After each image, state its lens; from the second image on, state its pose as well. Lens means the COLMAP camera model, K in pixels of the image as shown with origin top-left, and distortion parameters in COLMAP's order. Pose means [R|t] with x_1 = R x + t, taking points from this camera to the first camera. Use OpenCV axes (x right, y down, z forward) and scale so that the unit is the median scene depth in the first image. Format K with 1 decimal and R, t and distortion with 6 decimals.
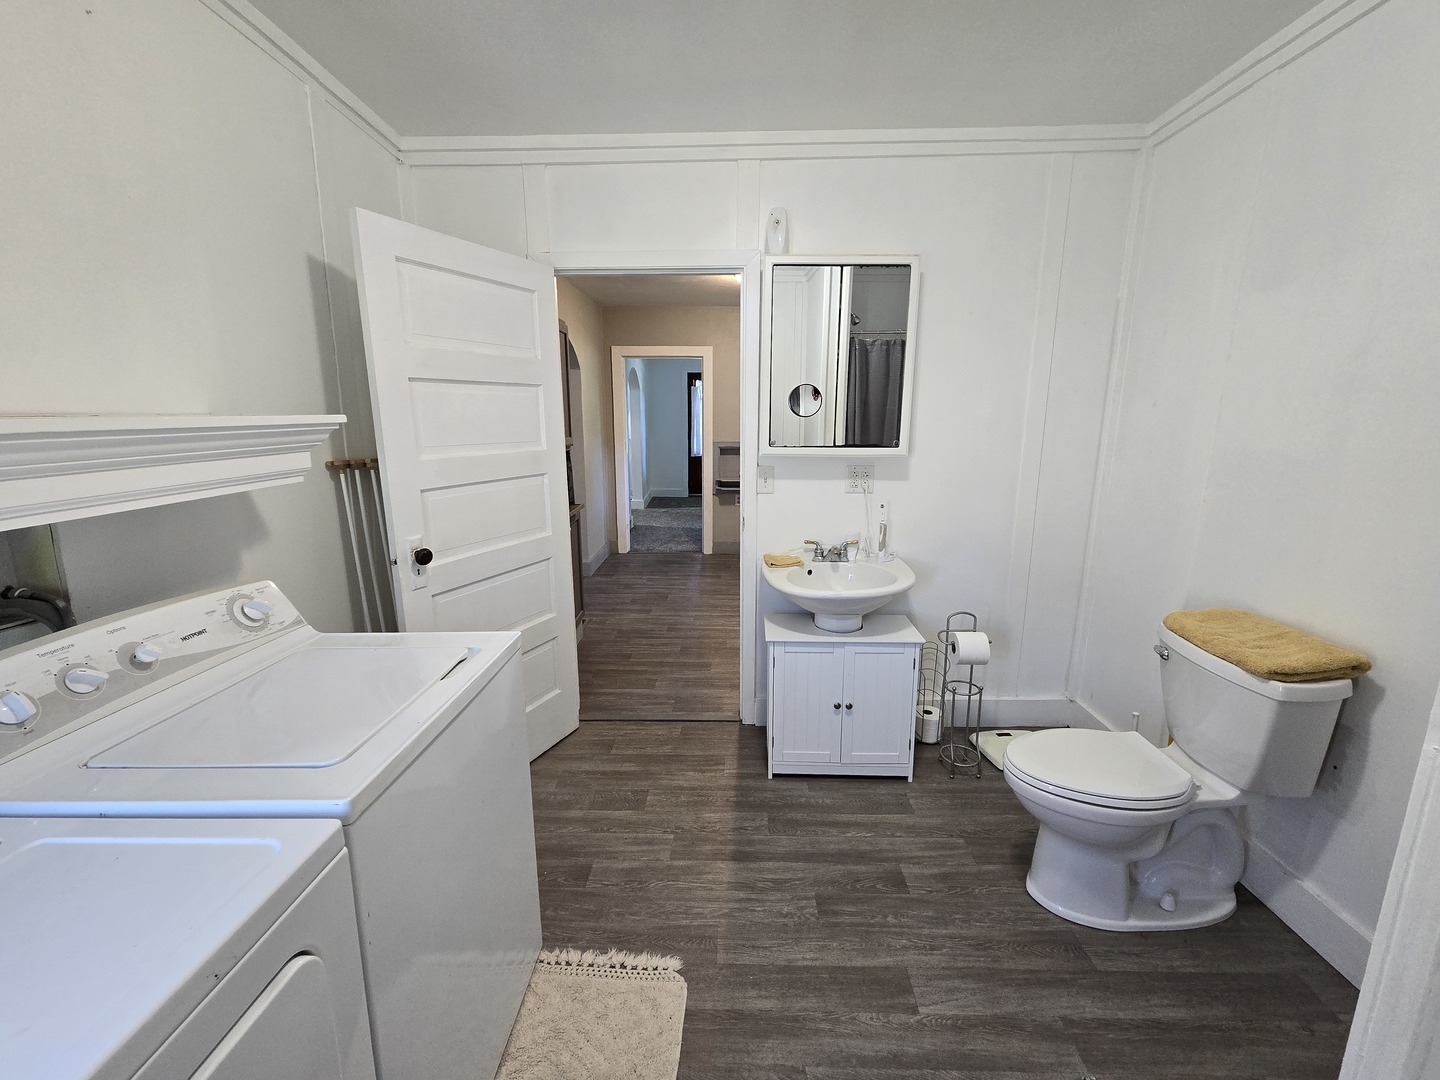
lens RADIAL K [[582.4, 0, 722.8], [0, 582.4, 534.7], [0, 0, 1]] dist [-0.002451, 0.000394]
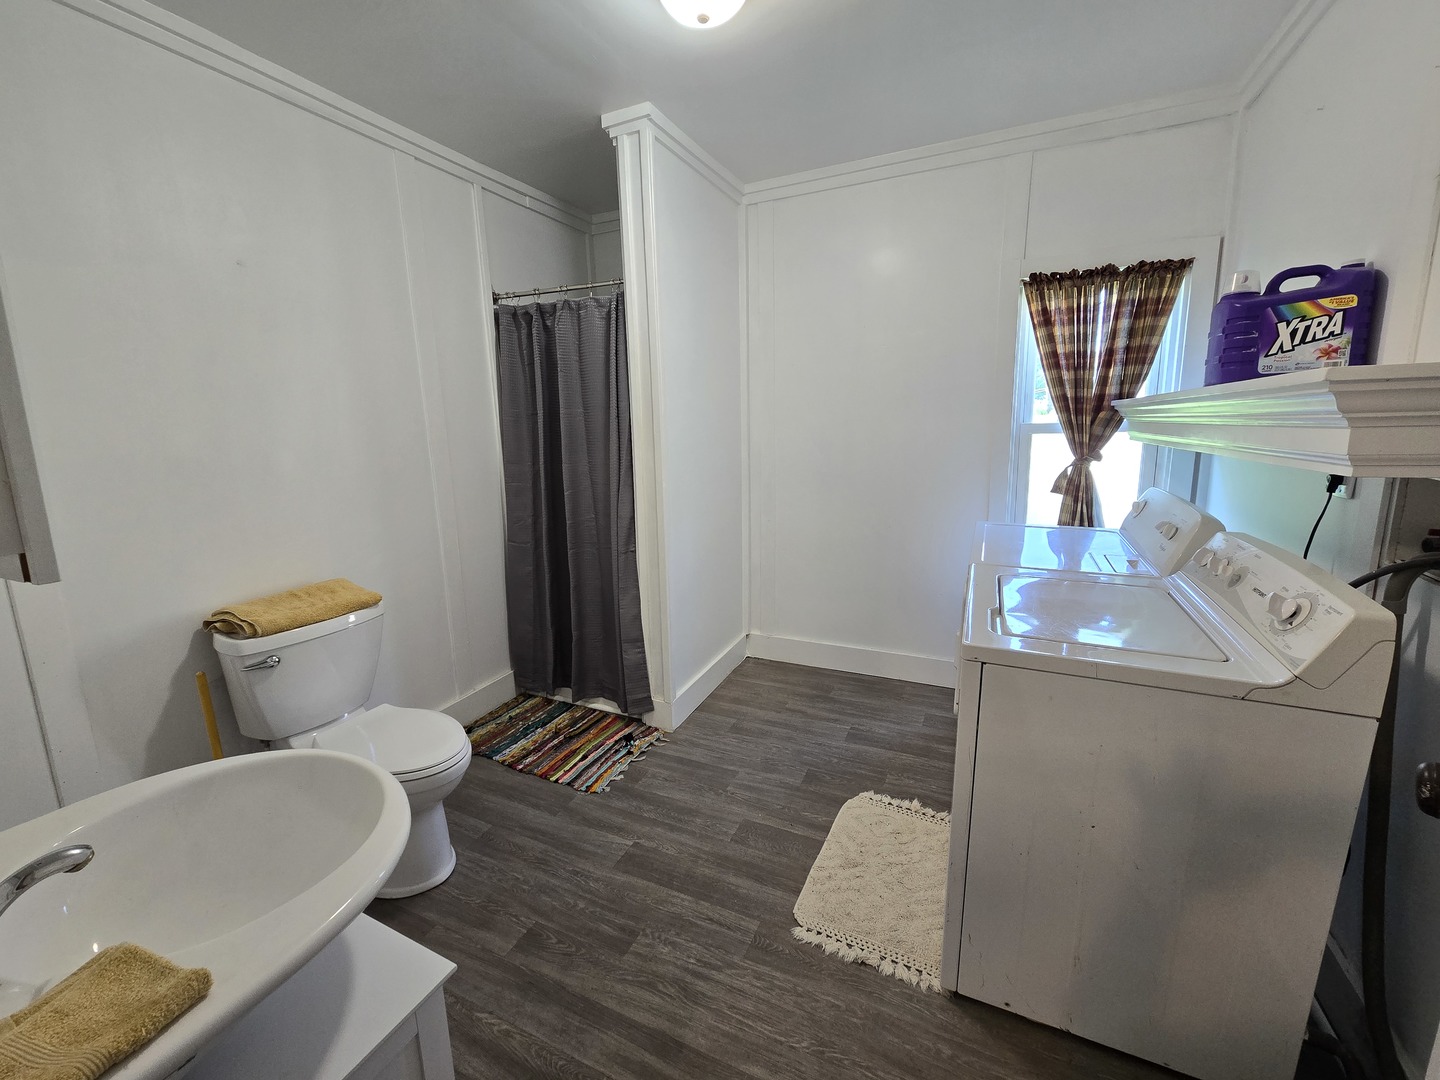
lens RADIAL K [[582.4, 0, 726.0], [0, 582.4, 526.9], [0, 0, 1]] dist [-0.002451, 0.000394]
pose [[-0.919271, -0.046328, 0.390889, -0.324344], [0.102181, 0.930921, 0.350635, -0.293063], [-0.380131, 0.362270, -0.851035, 1.628257]]
